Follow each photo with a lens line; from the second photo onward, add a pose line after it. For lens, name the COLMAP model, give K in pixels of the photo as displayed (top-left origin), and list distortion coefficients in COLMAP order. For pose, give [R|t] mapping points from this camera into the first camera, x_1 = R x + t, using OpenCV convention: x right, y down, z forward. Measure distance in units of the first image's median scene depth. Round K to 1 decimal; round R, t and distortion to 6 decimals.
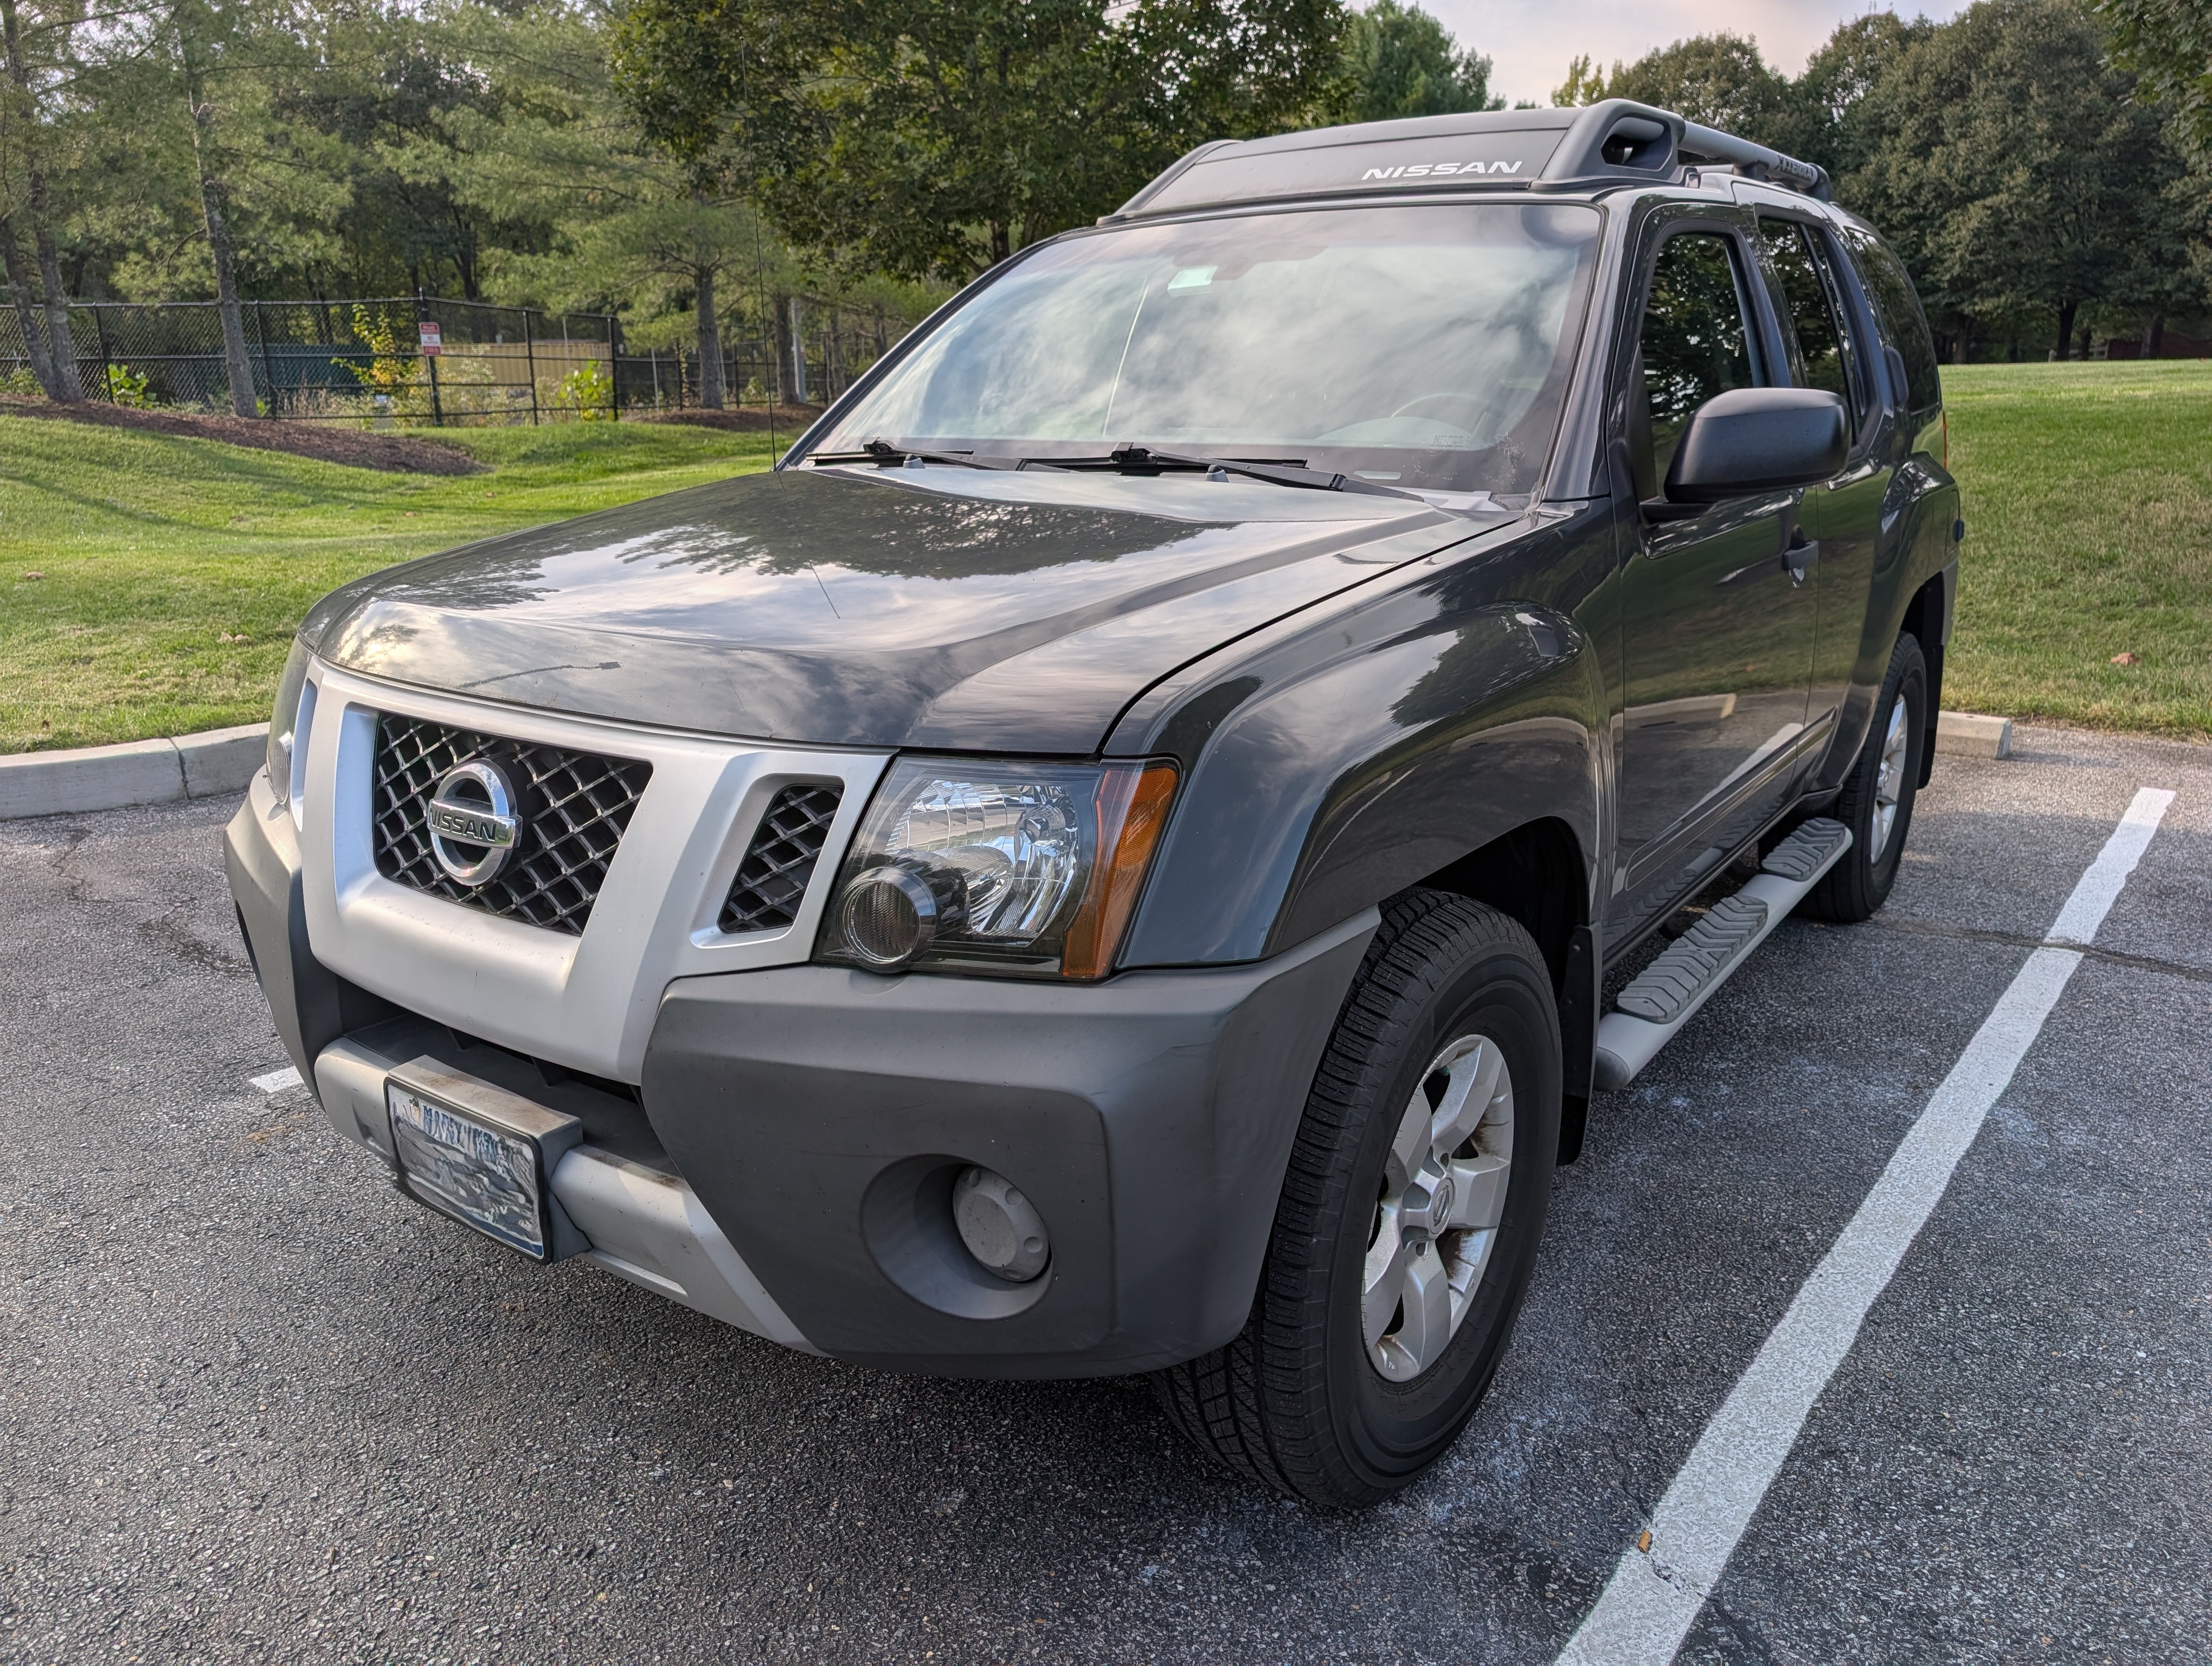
lens RADIAL K [[1617.6, 0, 1103.8], [0, 1617.6, 789.3], [0, 0, 1]] dist [0.020601, -0.014092]
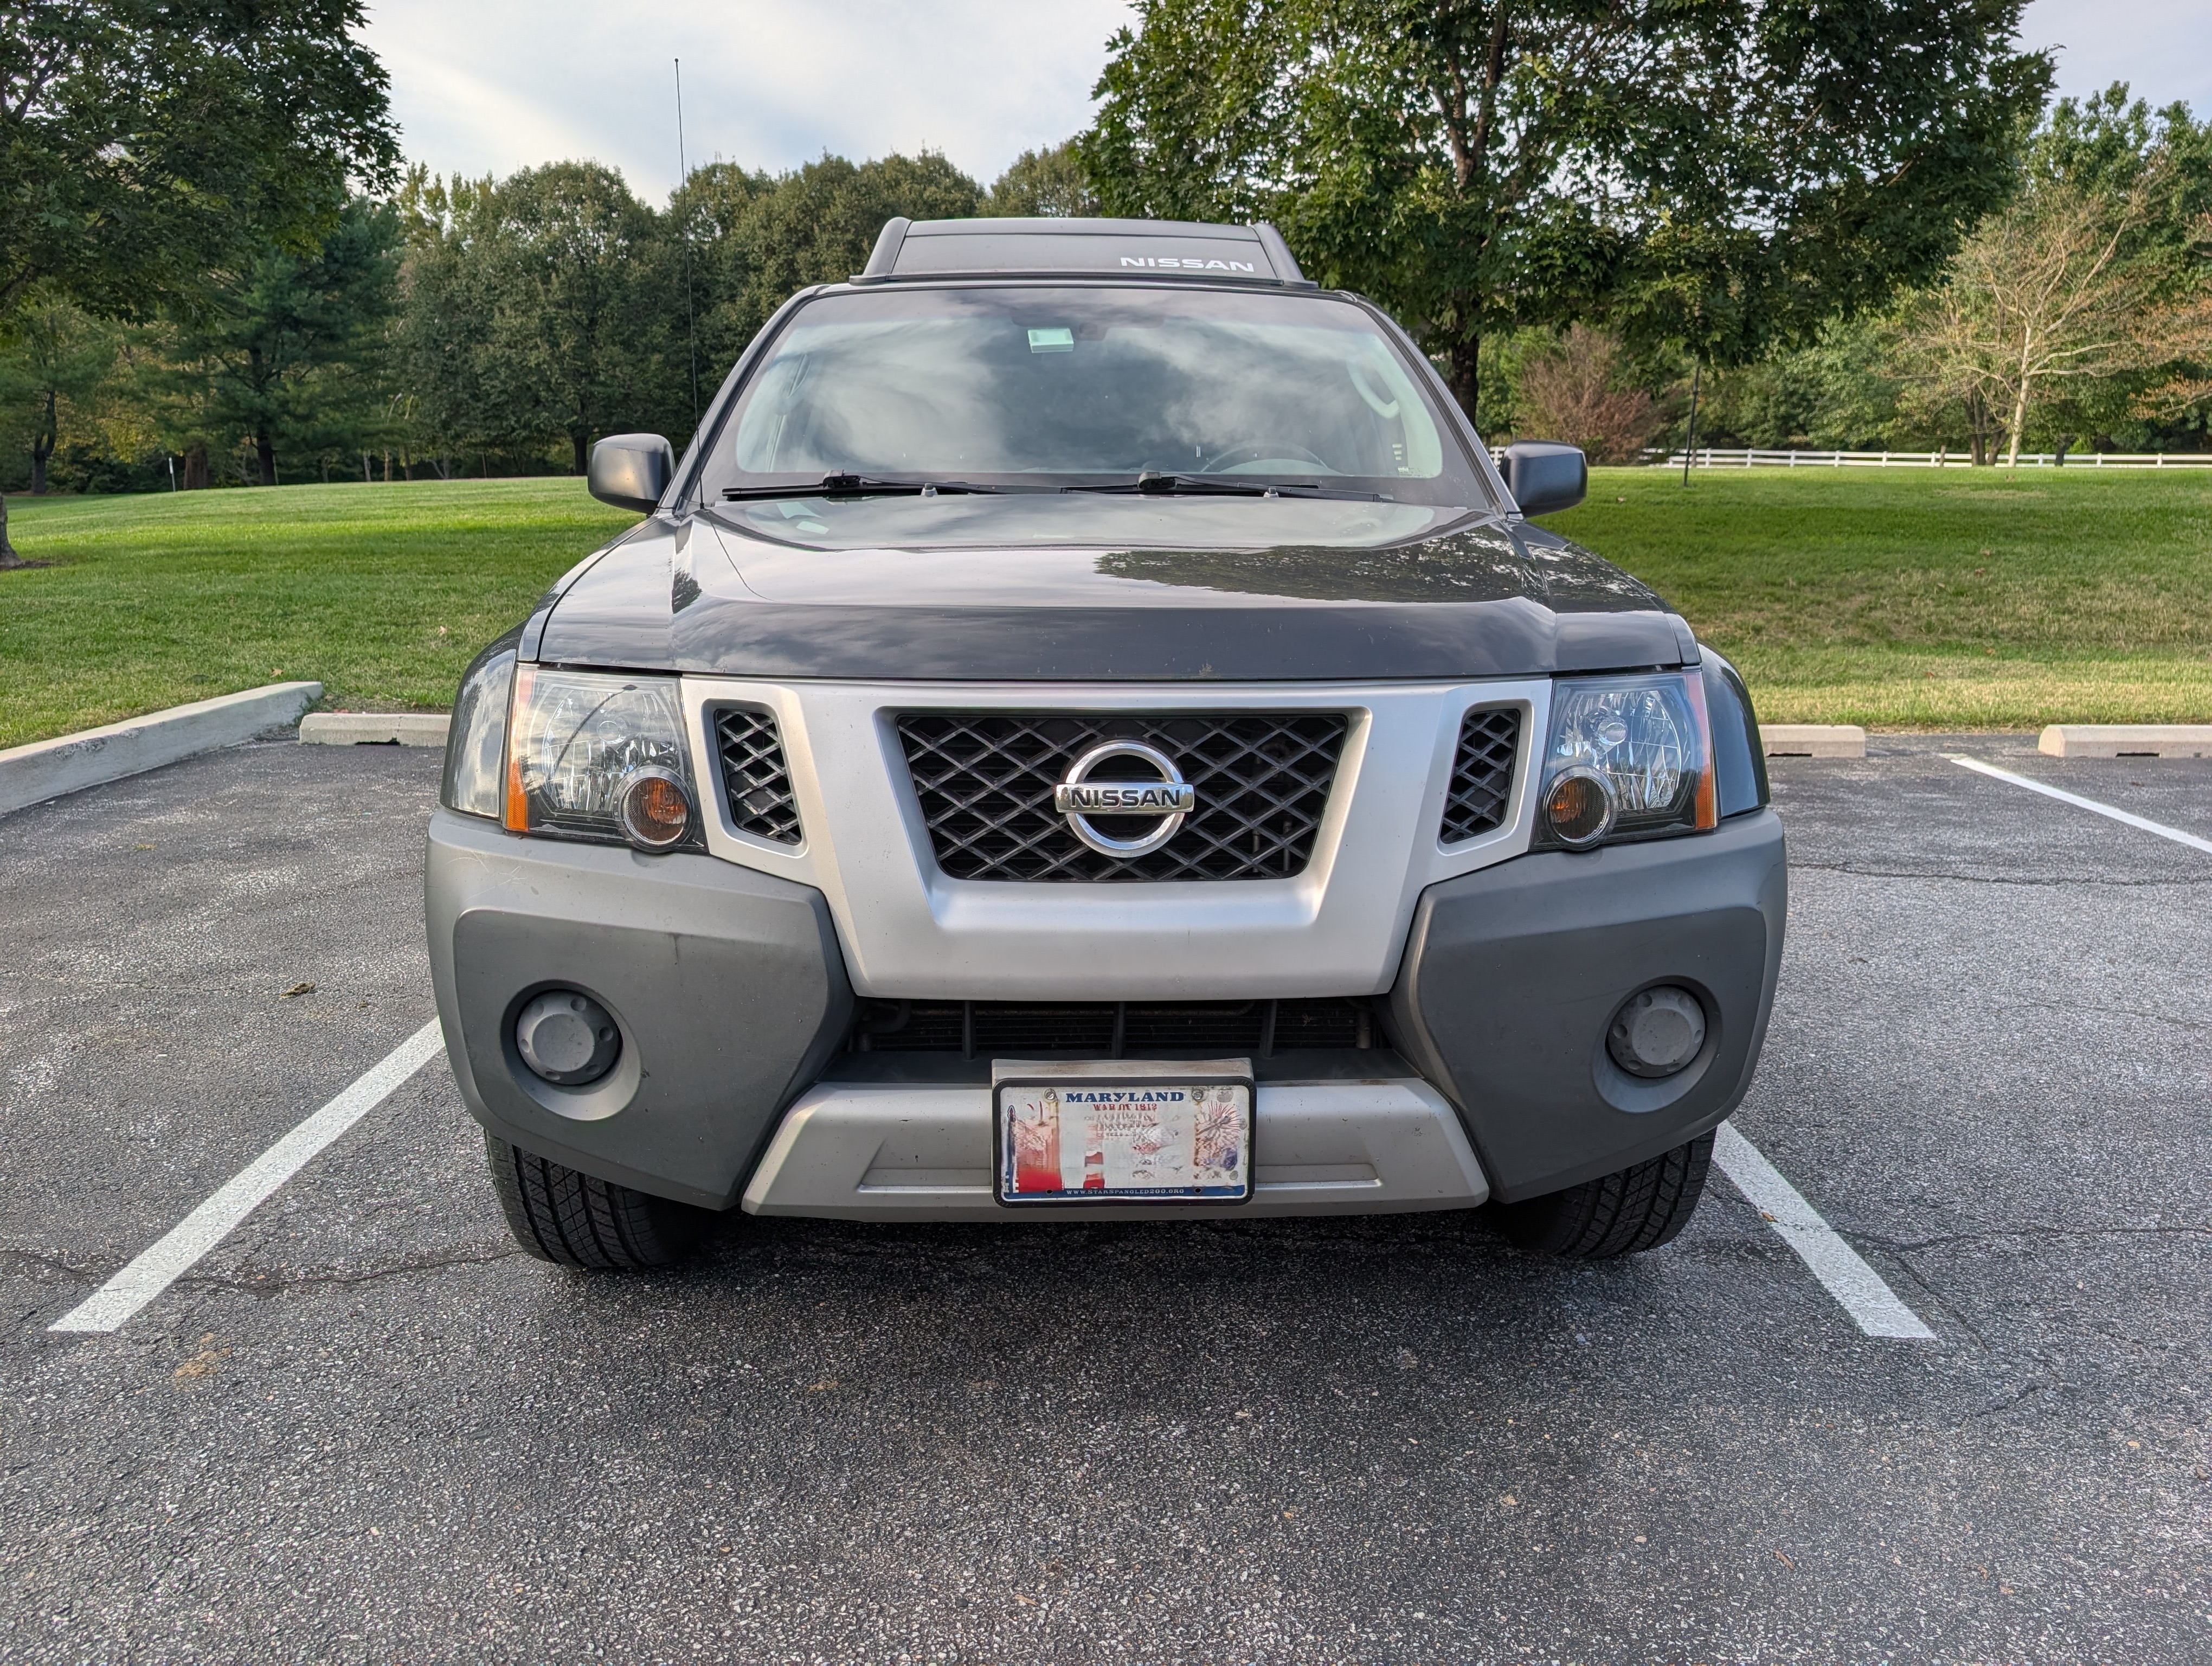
lens RADIAL K [[1617.6, 0, 1103.8], [0, 1617.6, 789.3], [0, 0, 1]] dist [0.020601, -0.014092]
pose [[0.785374, -0.103226, 0.610354, -0.109058], [0.142227, 0.989711, -0.015626, 0.003062], [-0.602461, 0.099081, 0.791975, 0.020363]]
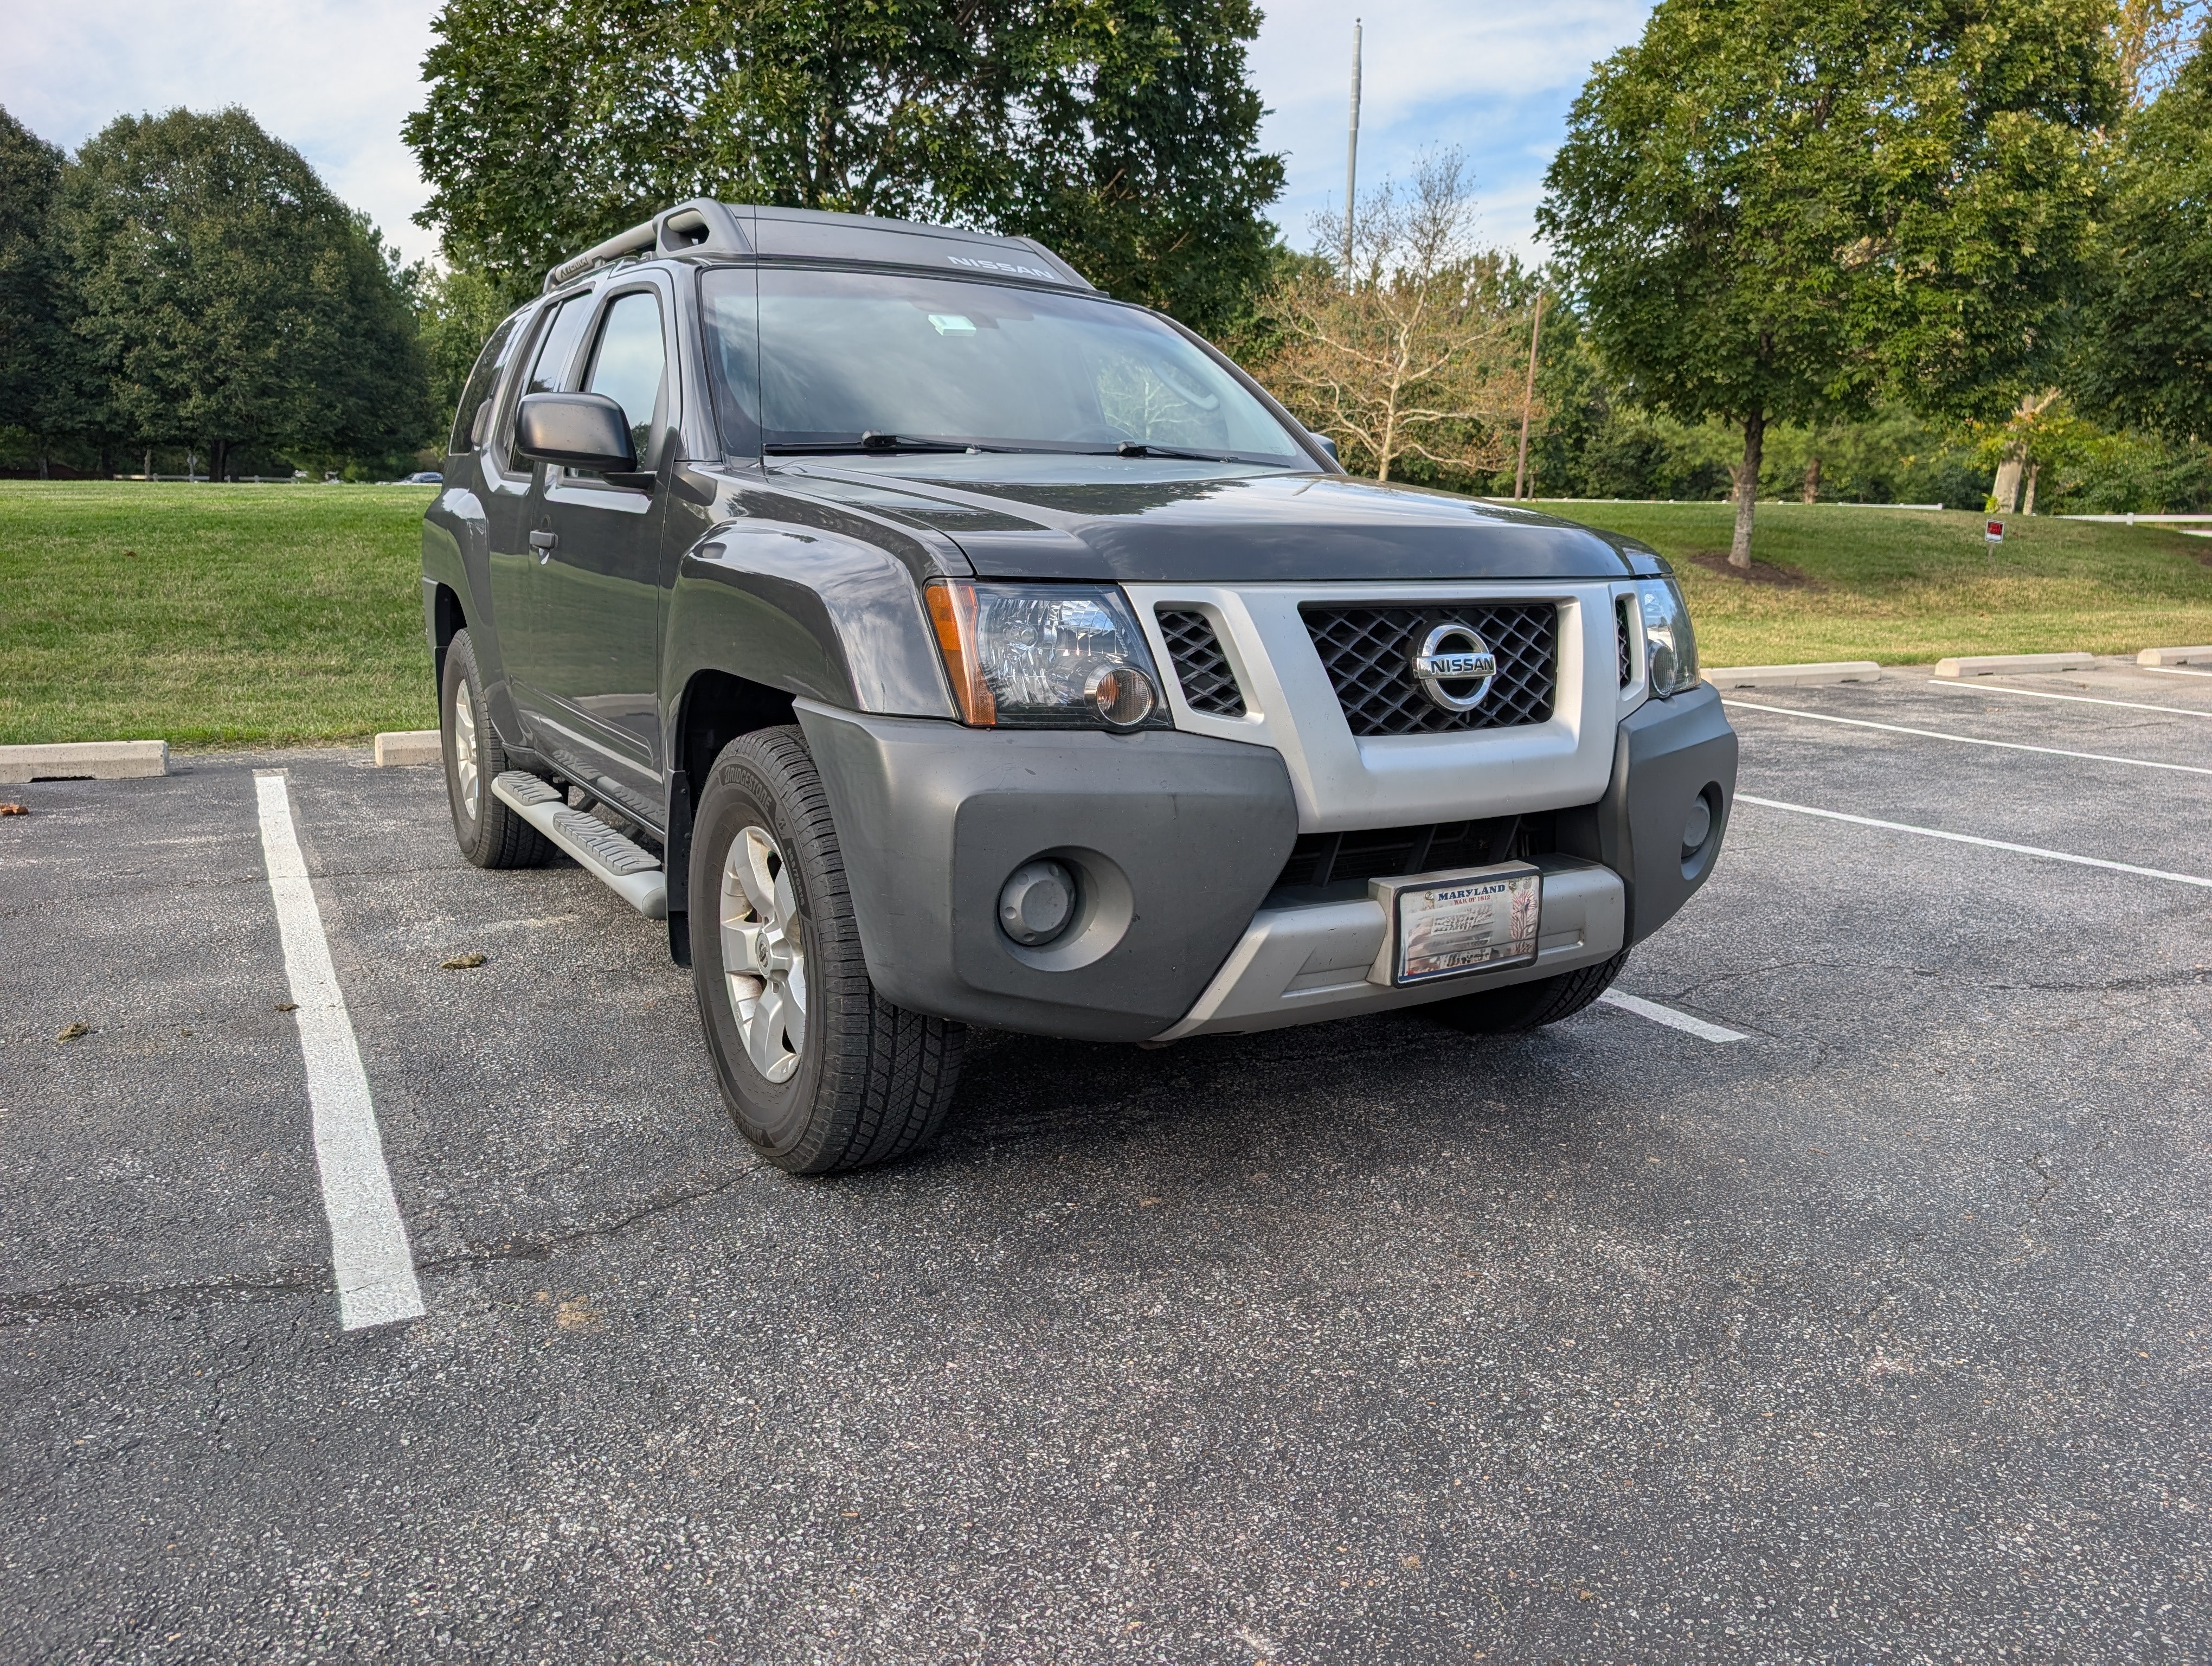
lens RADIAL K [[1617.6, 0, 1103.8], [0, 1617.6, 789.3], [0, 0, 1]] dist [0.020601, -0.014092]
pose [[0.379226, -0.137995, 0.914956, -0.187738], [0.210804, 0.975698, 0.059783, -0.002523], [-0.900971, 0.170206, 0.399100, 0.078716]]
